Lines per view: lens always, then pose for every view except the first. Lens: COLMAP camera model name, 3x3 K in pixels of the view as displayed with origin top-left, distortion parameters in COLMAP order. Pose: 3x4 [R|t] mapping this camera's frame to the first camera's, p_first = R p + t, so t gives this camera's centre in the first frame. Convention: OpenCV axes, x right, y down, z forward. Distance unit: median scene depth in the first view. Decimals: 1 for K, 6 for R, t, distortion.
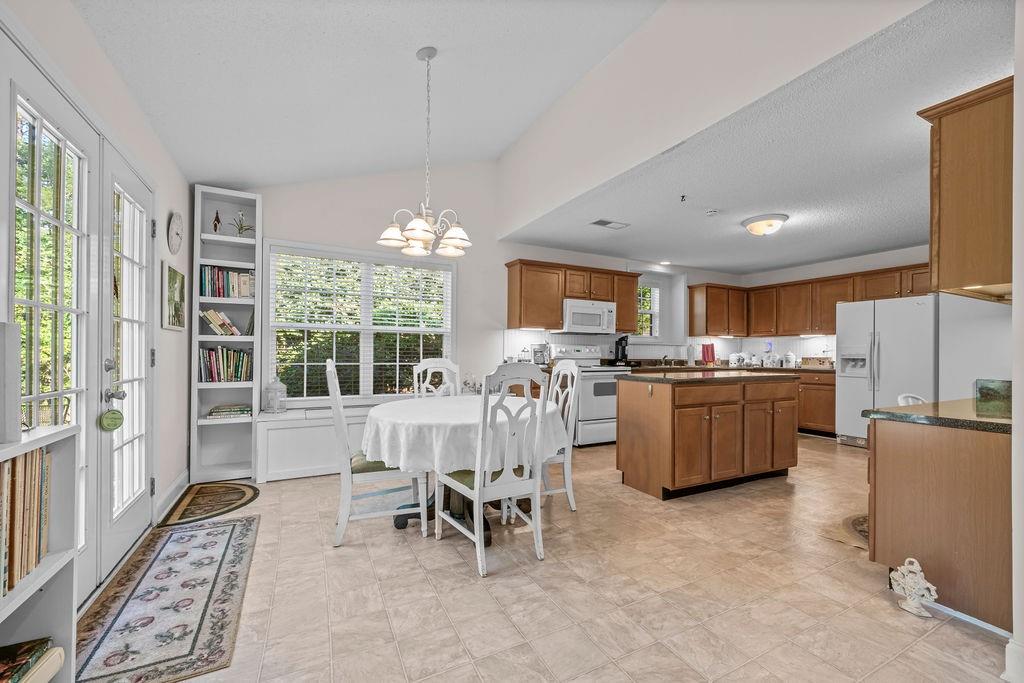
lens RADIAL K [[418.3, 0, 511.7], [0, 418.3, 353.4], [0, 0, 1]] dist [-0.005960, -0.001795]
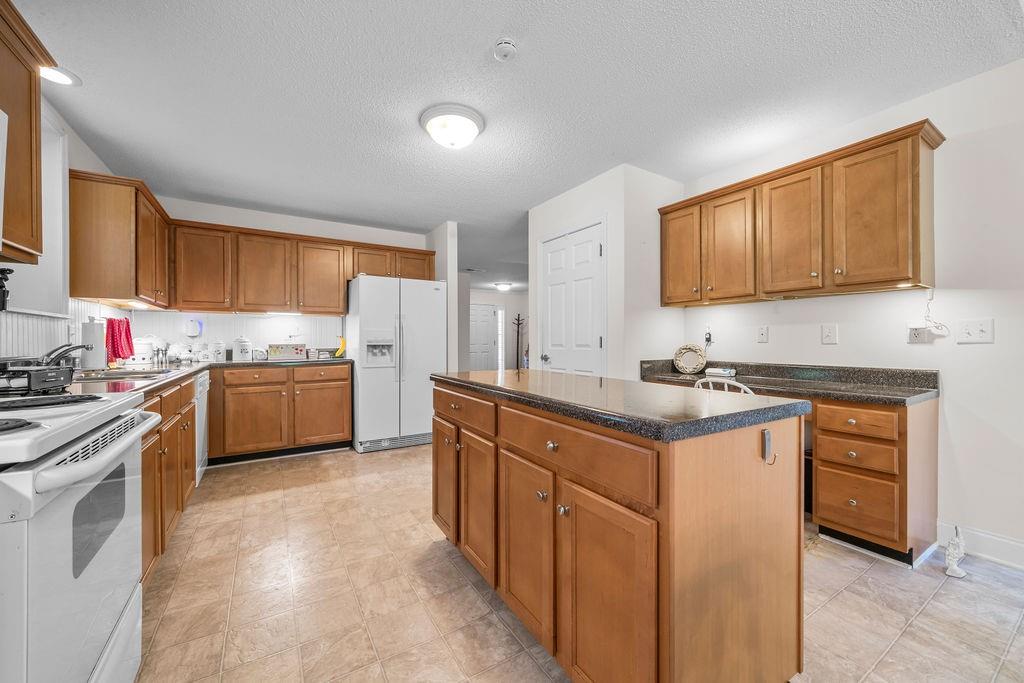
lens RADIAL K [[394.6, 0, 520.7], [0, 394.6, 341.2], [0, 0, 1]] dist [0.000870, 0.000259]
pose [[-0.091630, -0.007212, 0.995767, 0.013328], [0.000477, 0.999973, 0.007286, -0.000771], [-0.995793, 0.001143, -0.091624, 0.758910]]
